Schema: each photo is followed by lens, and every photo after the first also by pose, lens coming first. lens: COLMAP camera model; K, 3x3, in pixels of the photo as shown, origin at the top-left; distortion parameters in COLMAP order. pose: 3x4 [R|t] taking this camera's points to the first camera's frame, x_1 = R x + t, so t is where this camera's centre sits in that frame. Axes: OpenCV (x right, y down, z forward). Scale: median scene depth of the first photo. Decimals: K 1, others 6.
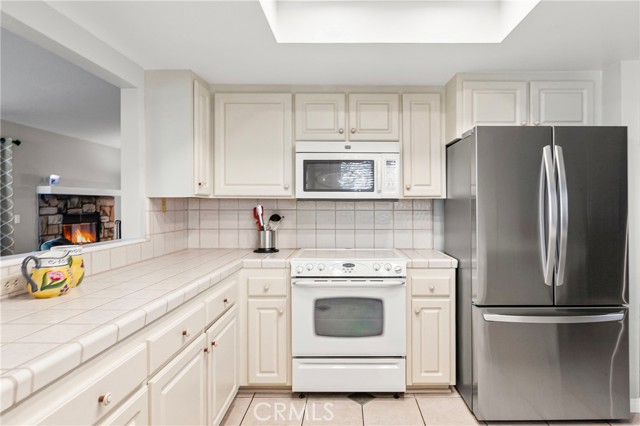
lens RADIAL K [[392.7, 0, 320.6], [0, 392.7, 200.4], [0, 0, 1]] dist [-0.001044, -0.000165]
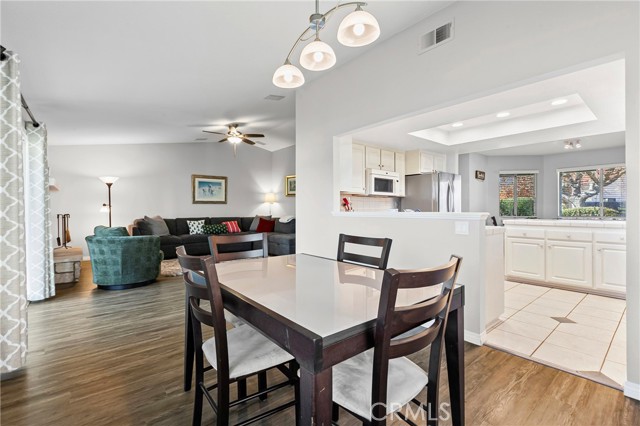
lens RADIAL K [[290.9, 0, 318.5], [0, 290.9, 208.0], [0, 0, 1]] dist [0.000881, 0.000287]
pose [[0.766892, 0.000714, 0.641776, -1.454707], [-0.010726, 0.999874, 0.011706, 0.058737], [-0.641687, -0.015861, 0.766803, -0.076830]]
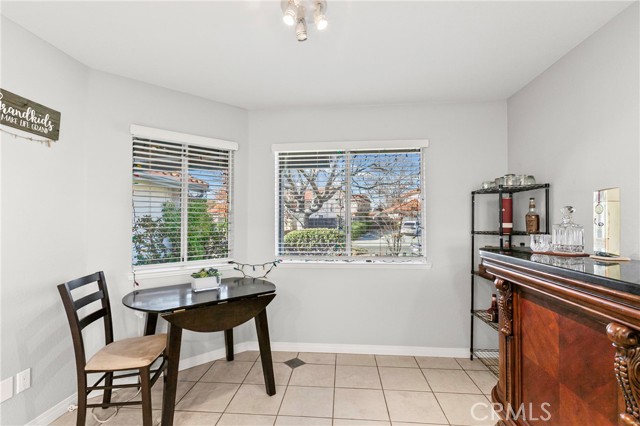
lens RADIAL K [[300.9, 0, 320.0], [0, 300.9, 213.0], [0, 0, 1]] dist [-0.001074, -0.000275]
pose [[0.077100, 0.031027, 0.996540, 0.790419], [-0.015081, 0.999438, -0.029950, 0.007175], [-0.996909, -0.012720, 0.077524, 0.298019]]
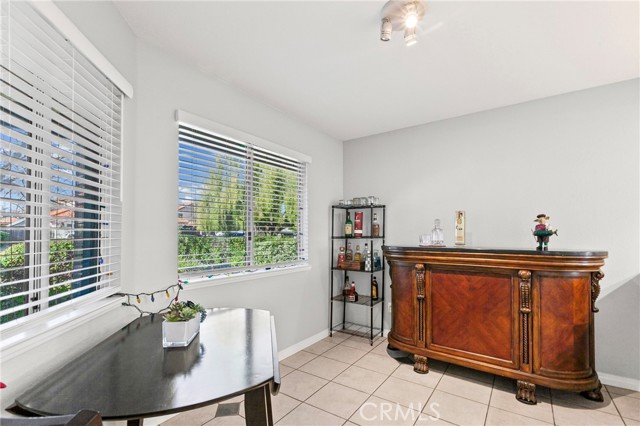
lens RADIAL K [[291.5, 0, 318.2], [0, 291.5, 227.3], [0, 0, 1]] dist [0.001154, 0.000136]
pose [[-0.813303, 0.016234, 0.581613, 1.179339], [-0.006476, 0.999296, -0.036949, 0.039527], [-0.581804, -0.033817, -0.812626, 0.973606]]
